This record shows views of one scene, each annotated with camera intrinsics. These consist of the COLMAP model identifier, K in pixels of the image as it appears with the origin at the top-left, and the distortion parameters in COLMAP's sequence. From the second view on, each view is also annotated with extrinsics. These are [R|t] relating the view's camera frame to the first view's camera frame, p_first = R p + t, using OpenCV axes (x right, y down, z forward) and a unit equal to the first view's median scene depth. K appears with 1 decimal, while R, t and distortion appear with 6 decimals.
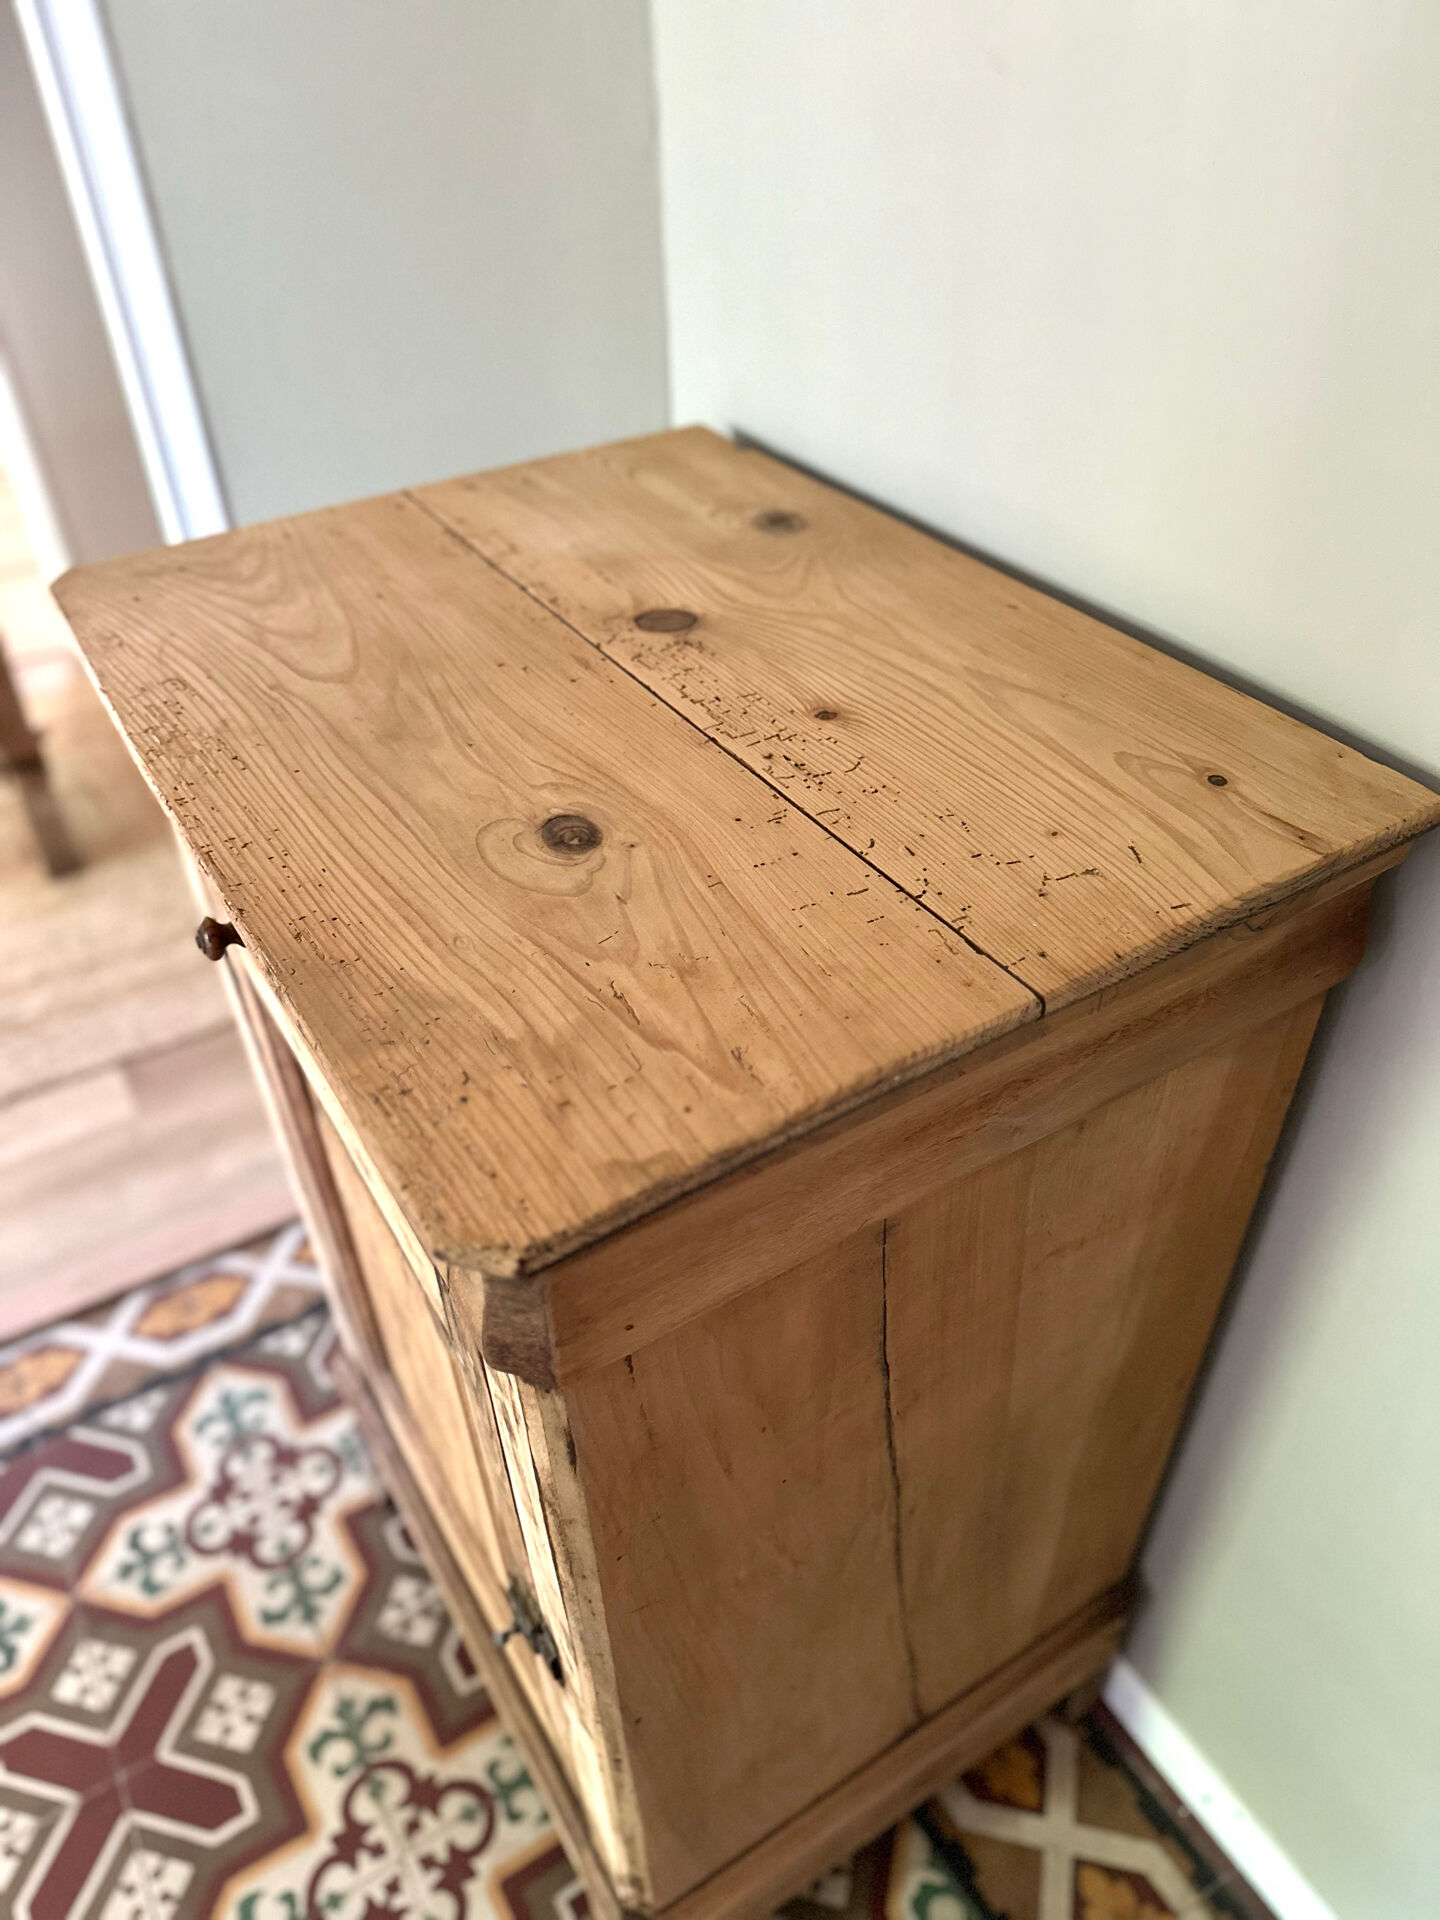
lens RADIAL K [[1364.3, 0, 721.1], [0, 1364.3, 981.3], [0, 0, 1]] dist [0.065198, -0.091490]
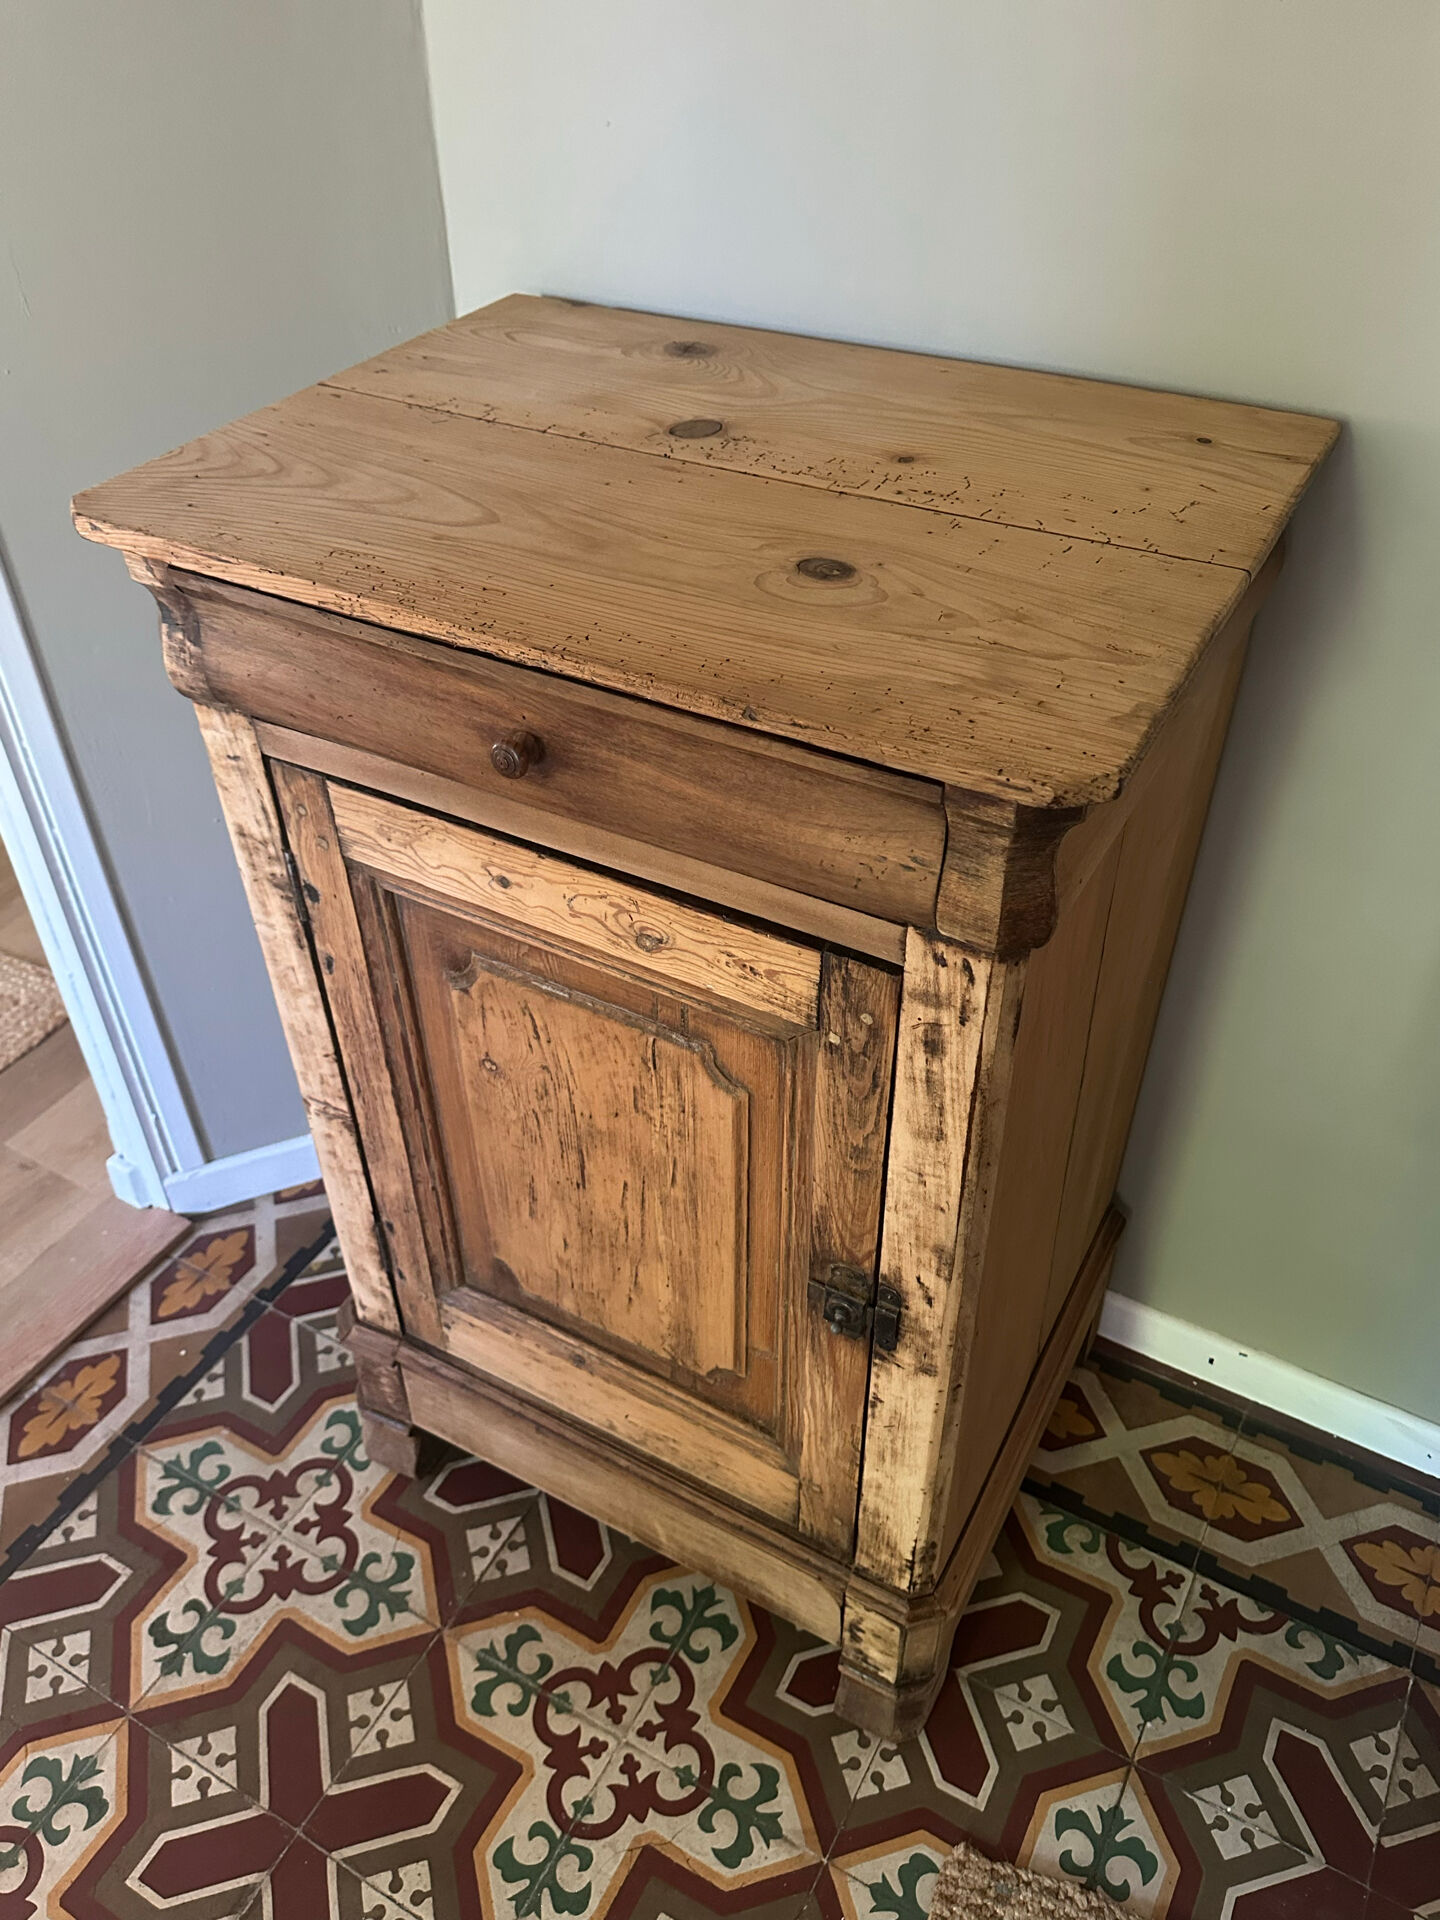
lens RADIAL K [[1473.8, 0, 720.0], [0, 1473.8, 960.0], [0, 0, 1]] dist [0.119738, -0.194363]
pose [[0.874620, -0.300772, 0.380232, -0.529011], [0.306464, 0.950716, 0.047103, 0.085949], [-0.375660, 0.075330, 0.923691, -0.095518]]
